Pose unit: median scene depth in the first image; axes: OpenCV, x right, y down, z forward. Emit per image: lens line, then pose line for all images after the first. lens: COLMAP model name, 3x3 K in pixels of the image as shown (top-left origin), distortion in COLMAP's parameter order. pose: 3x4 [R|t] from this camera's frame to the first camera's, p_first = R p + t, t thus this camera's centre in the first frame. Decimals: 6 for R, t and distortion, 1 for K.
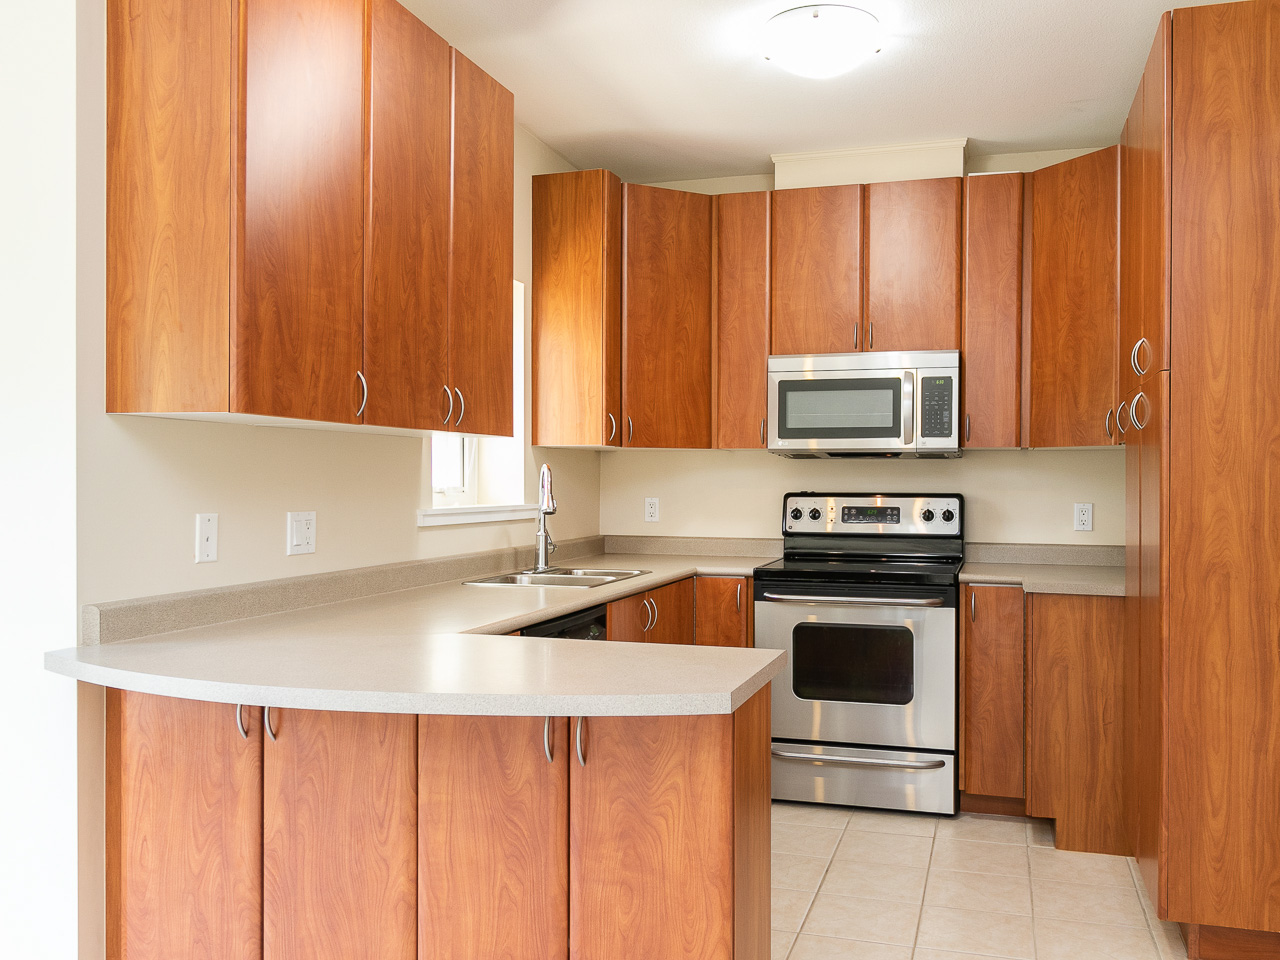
lens RADIAL K [[1090.2, 0, 689.3], [0, 1090.2, 489.2], [0, 0, 1]] dist [0.014050, -0.006847]
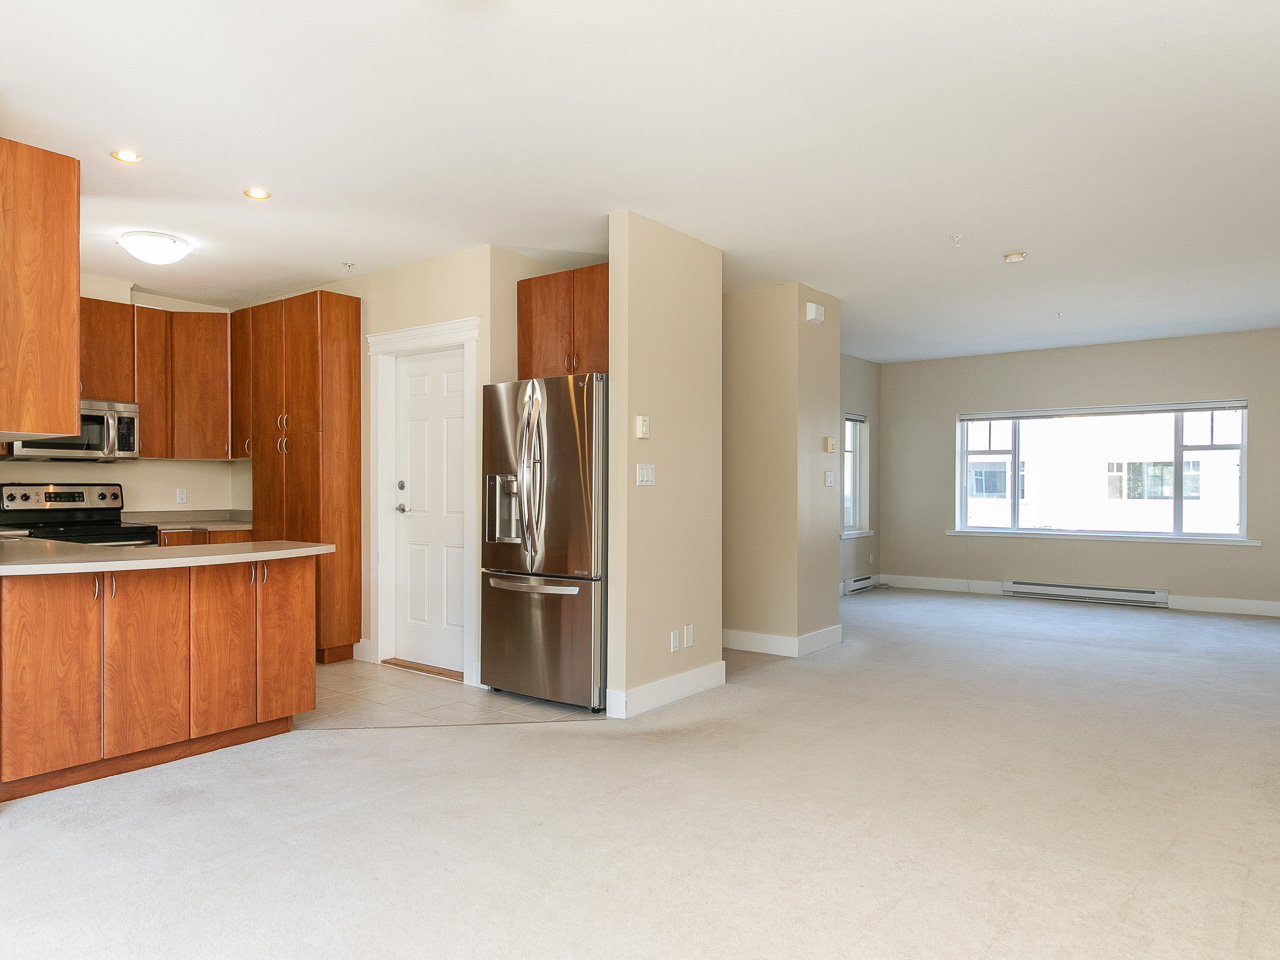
lens RADIAL K [[865.4, 0, 587.9], [0, 865.4, 495.4], [0, 0, 1]] dist [0.005413, -0.000528]
pose [[0.377578, -0.014254, 0.925868, -1.470163], [0.008129, 0.999894, 0.012078, 0.024113], [-0.925942, 0.002966, 0.377654, -0.407628]]
